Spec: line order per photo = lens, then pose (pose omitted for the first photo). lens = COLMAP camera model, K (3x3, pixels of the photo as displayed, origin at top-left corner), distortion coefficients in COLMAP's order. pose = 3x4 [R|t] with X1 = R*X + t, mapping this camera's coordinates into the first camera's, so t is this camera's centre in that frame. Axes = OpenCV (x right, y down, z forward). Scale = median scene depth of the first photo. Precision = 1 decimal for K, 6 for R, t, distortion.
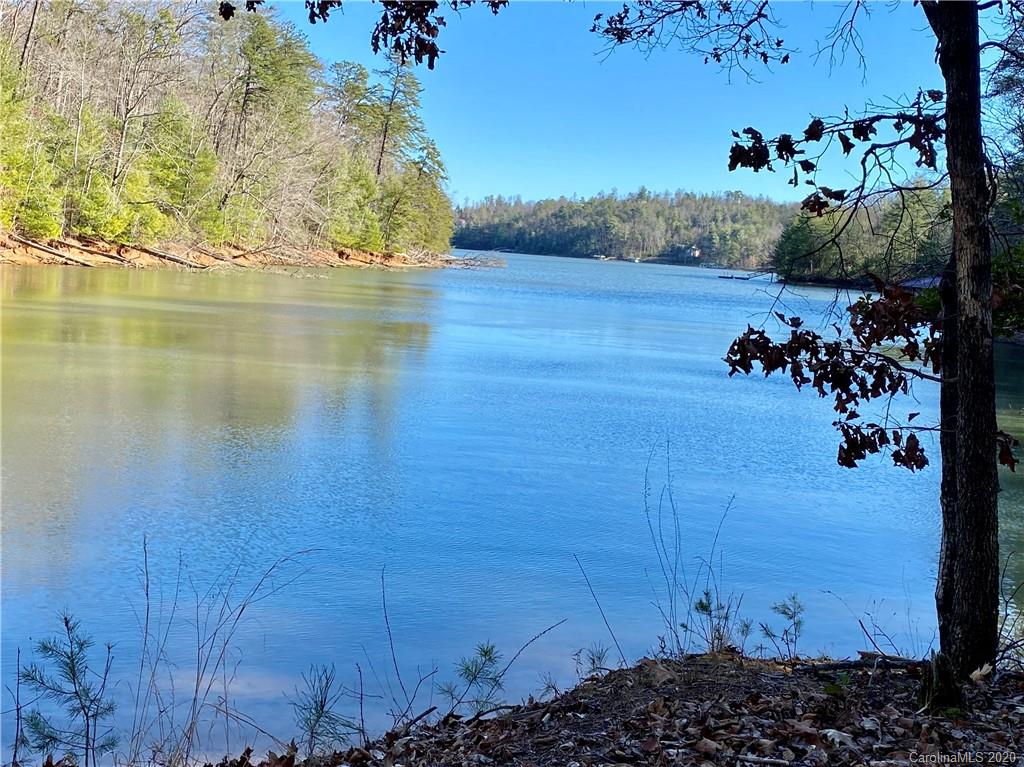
lens RADIAL K [[1061.4, 0, 511.9], [0, 1061.4, 383.9], [0, 0, 1]] dist [-0.024858, 0.000000]
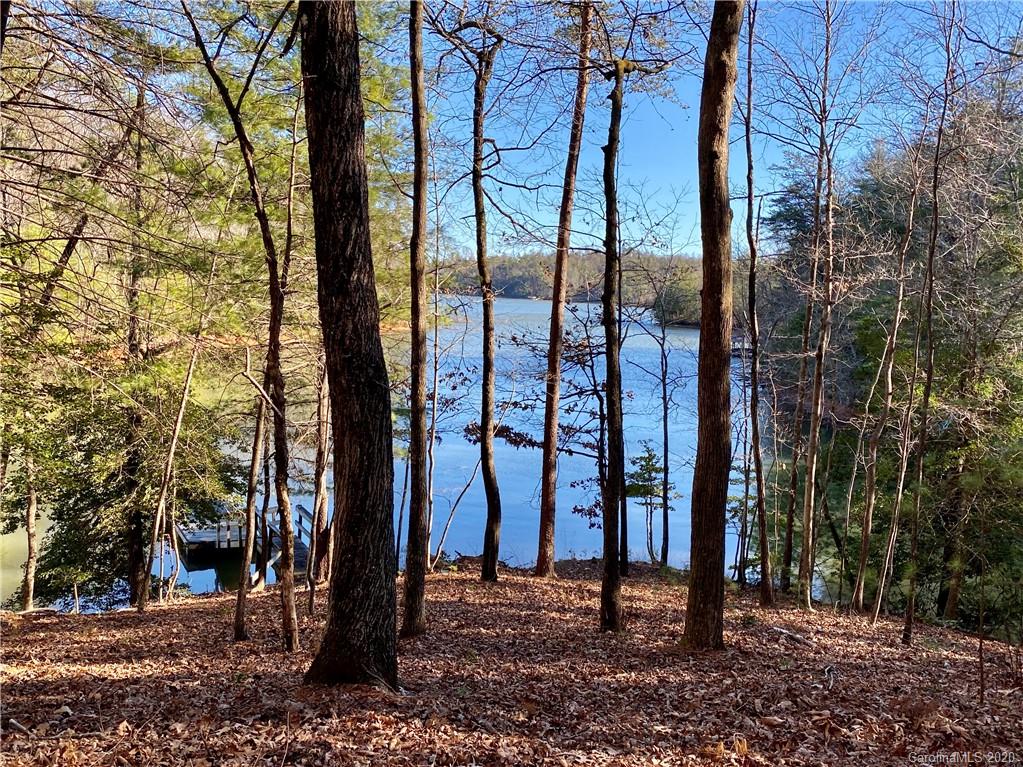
lens RADIAL K [[779.1, 0, 511.8], [0, 779.1, 385.8], [0, 0, 1]] dist [-0.000704, -0.000038]
pose [[0.998013, -0.035329, 0.052167, -0.366392], [0.035574, 0.999360, -0.003779, -0.778098], [-0.052001, 0.005628, 0.998631, -3.647281]]
